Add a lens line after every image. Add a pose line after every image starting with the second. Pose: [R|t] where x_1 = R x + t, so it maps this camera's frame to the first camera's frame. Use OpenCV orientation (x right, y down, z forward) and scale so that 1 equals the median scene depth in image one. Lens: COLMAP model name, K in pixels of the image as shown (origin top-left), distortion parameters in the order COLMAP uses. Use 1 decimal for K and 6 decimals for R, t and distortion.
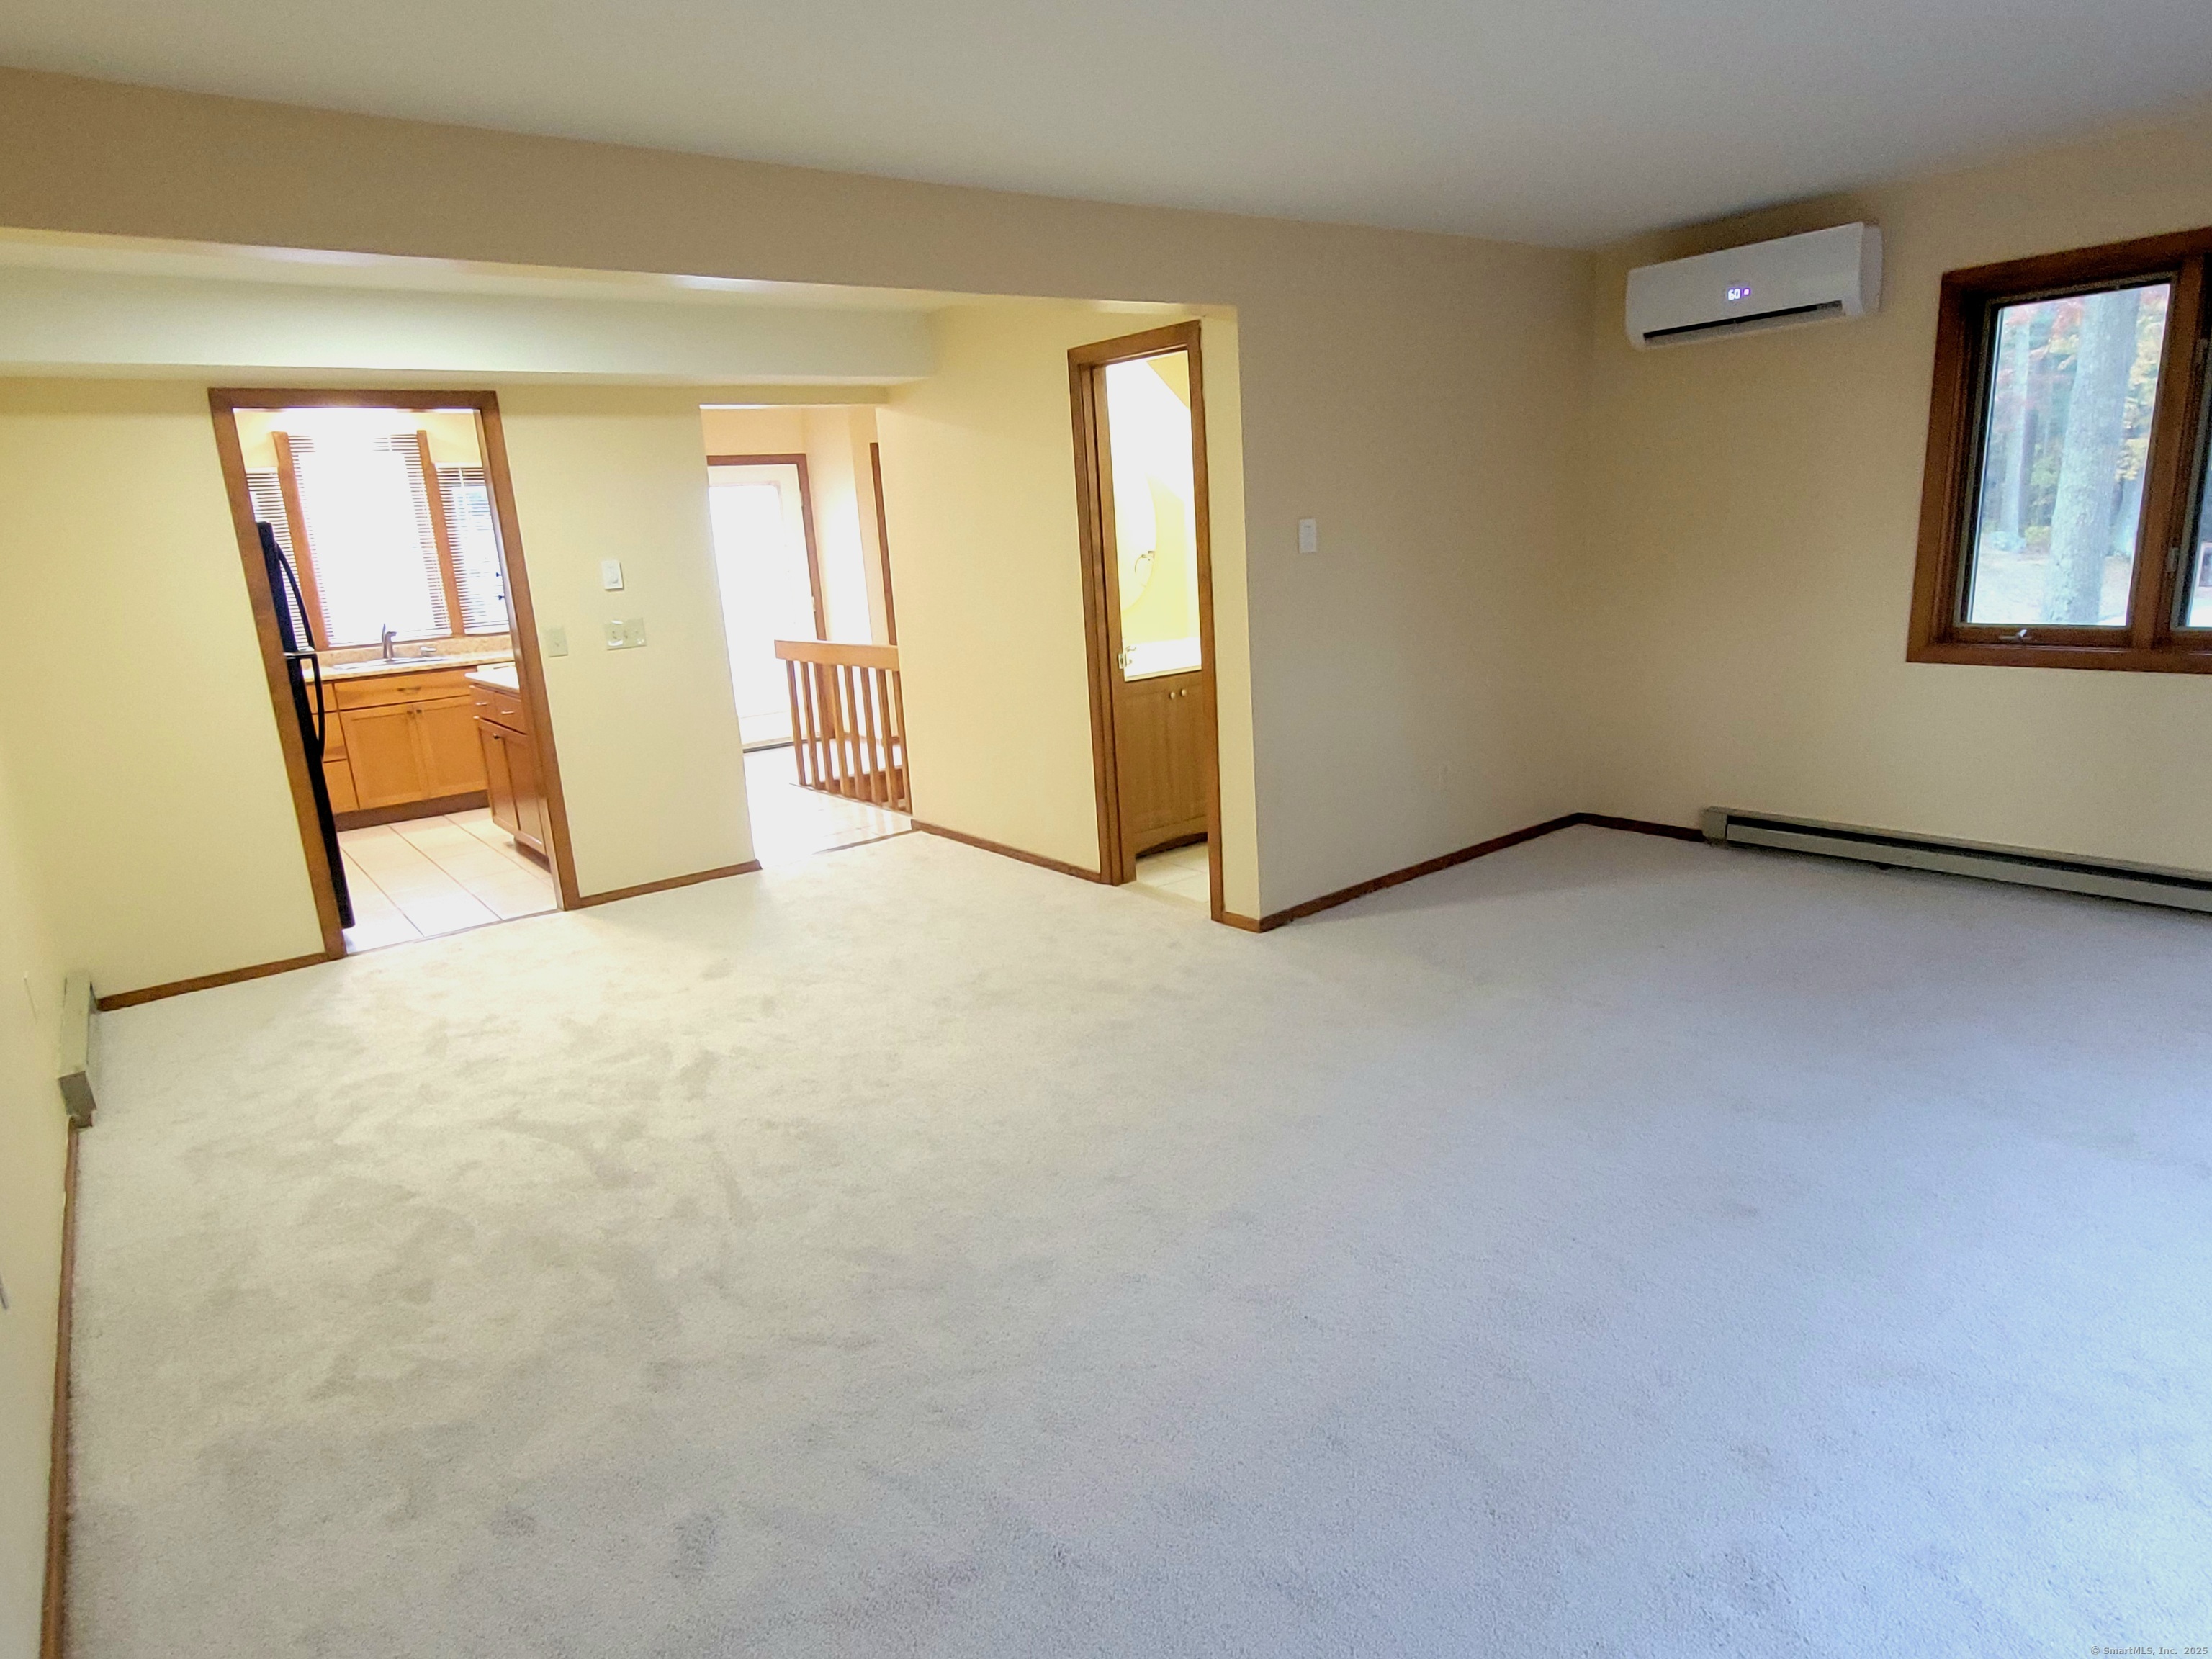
lens RADIAL K [[1267.8, 0, 1101.9], [0, 1267.8, 823.4], [0, 0, 1]] dist [0.005719, 0.000528]
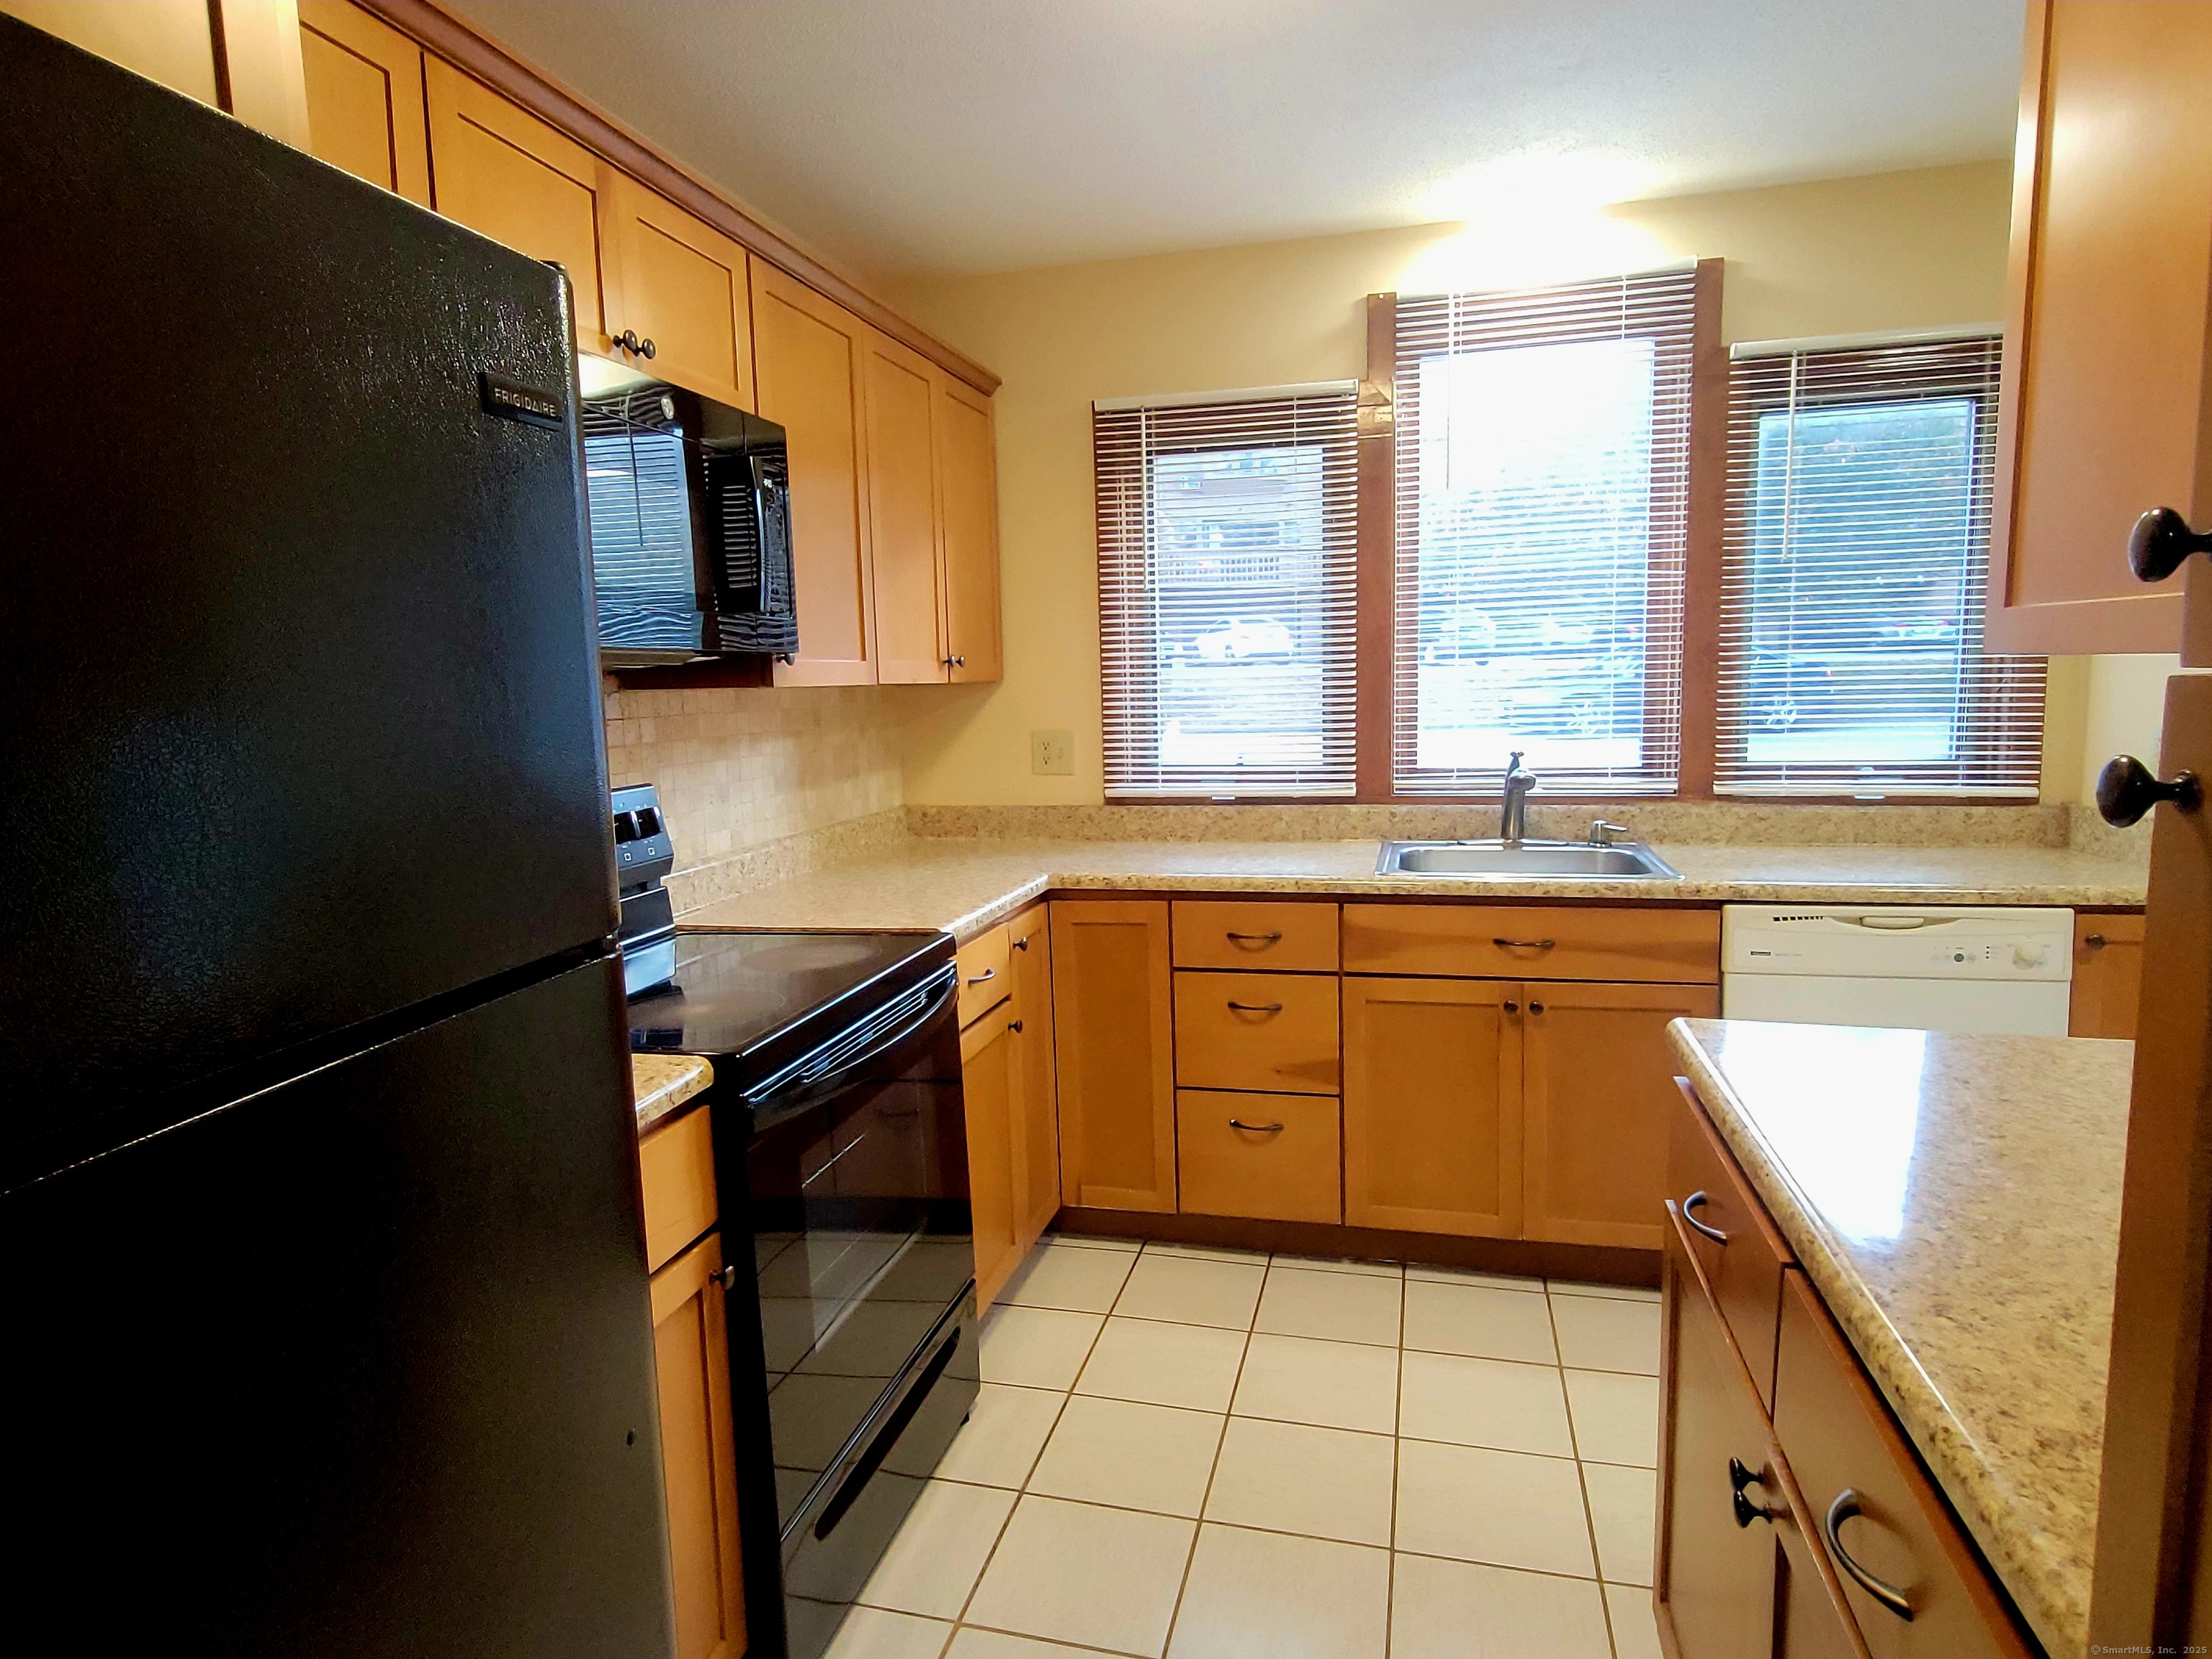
lens RADIAL K [[1267.8, 0, 1102.4], [0, 1267.8, 834.1], [0, 0, 1]] dist [0.005719, 0.000528]
pose [[0.609378, 0.143917, -0.779709, -0.333210], [-0.198782, 0.979713, 0.025476, -0.117416], [0.767557, 0.139467, 0.625624, 0.660607]]
